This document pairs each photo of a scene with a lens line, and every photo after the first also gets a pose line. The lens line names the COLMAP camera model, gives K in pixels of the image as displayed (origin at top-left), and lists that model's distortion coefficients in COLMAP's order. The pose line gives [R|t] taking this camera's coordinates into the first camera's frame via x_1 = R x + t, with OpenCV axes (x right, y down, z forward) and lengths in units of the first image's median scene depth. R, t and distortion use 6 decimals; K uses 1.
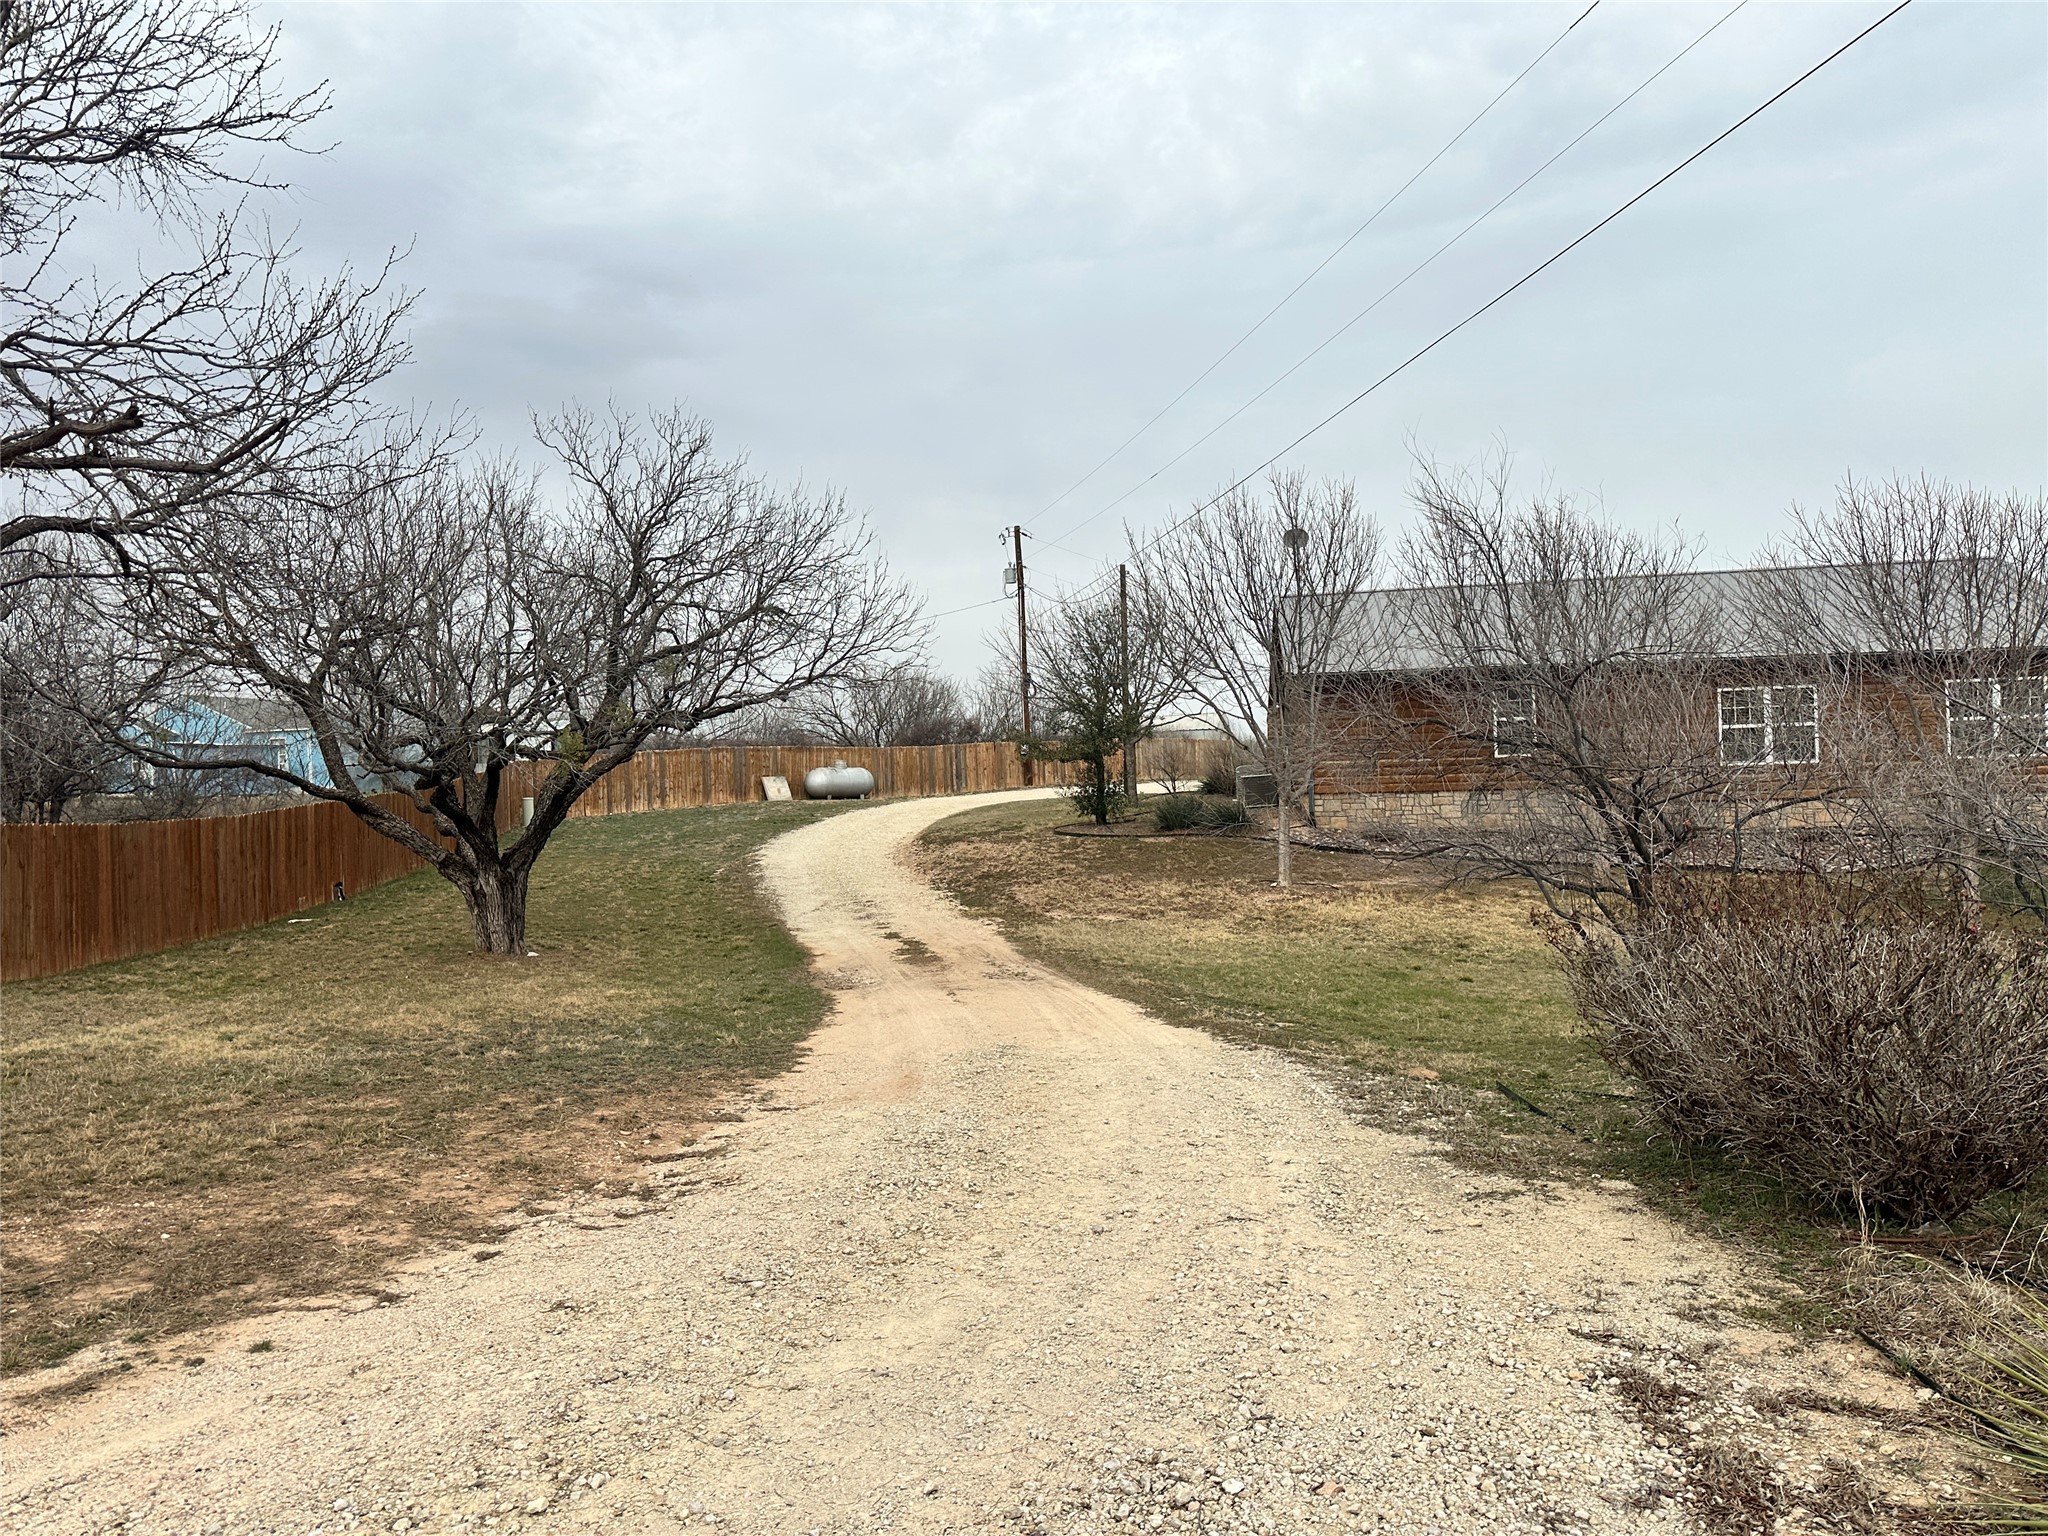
lens RADIAL K [[1424.7, 0, 1024.0], [0, 1424.7, 768.0], [0, 0, 1]] dist [0.008525, -0.033685]
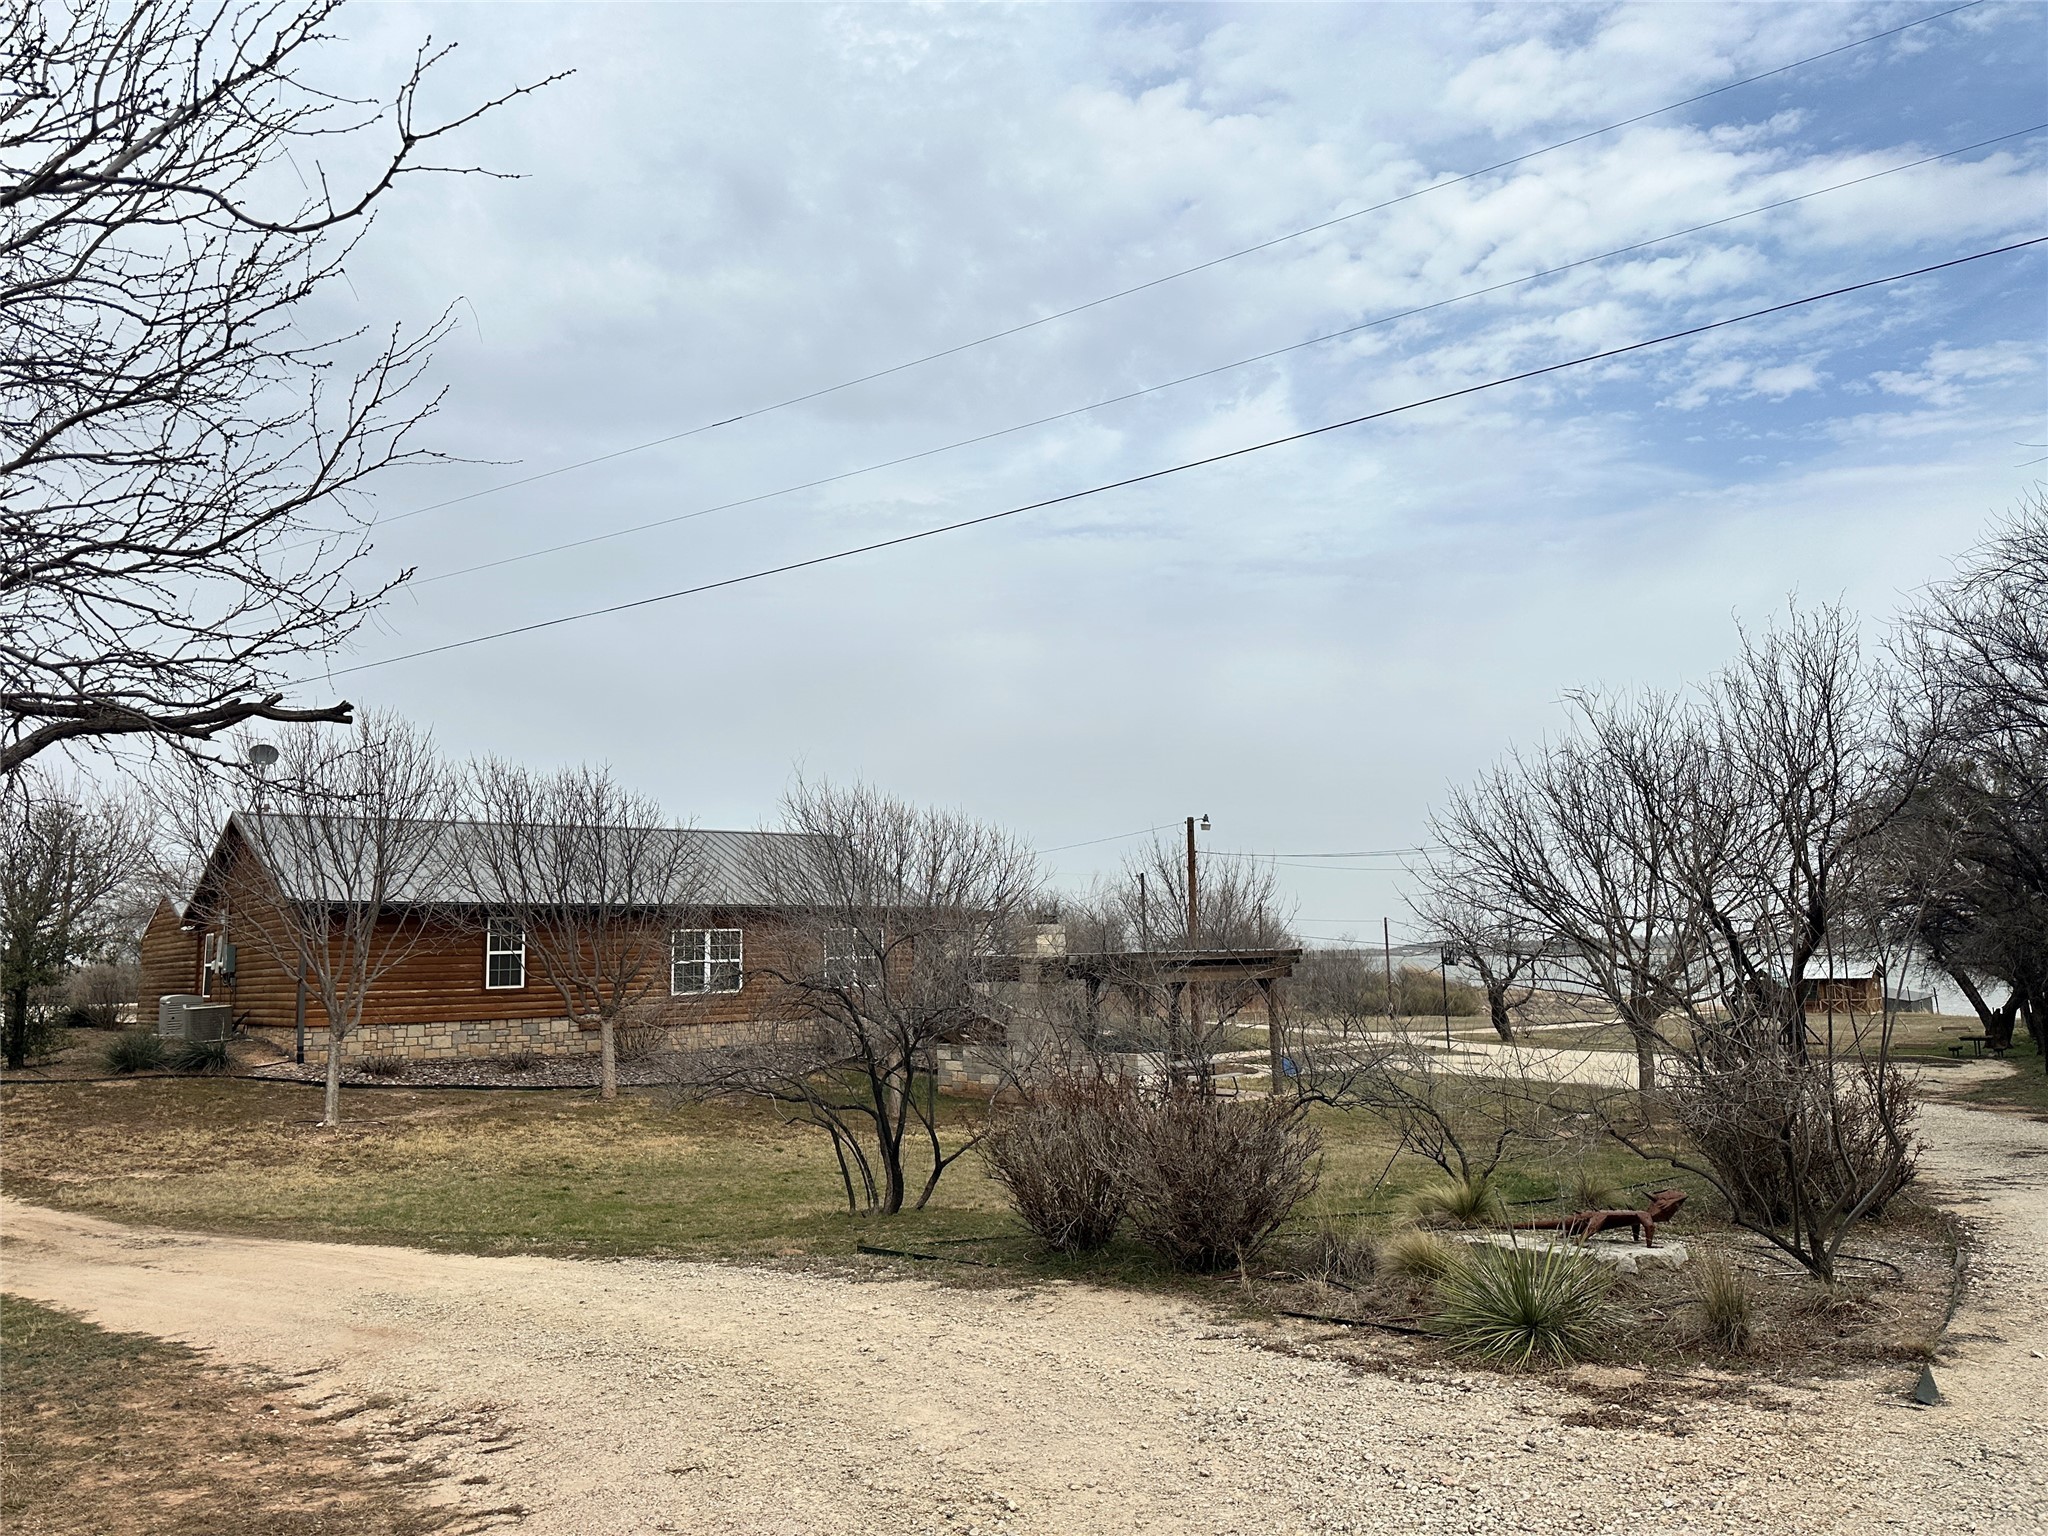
lens RADIAL K [[1424.7, 0, 1024.0], [0, 1424.7, 768.0], [0, 0, 1]] dist [0.008525, -0.033685]
pose [[0.690489, 0.107838, 0.715259, -0.169860], [0.004196, 0.988211, -0.153041, -0.005634], [-0.723330, 0.108674, 0.681897, -0.020270]]
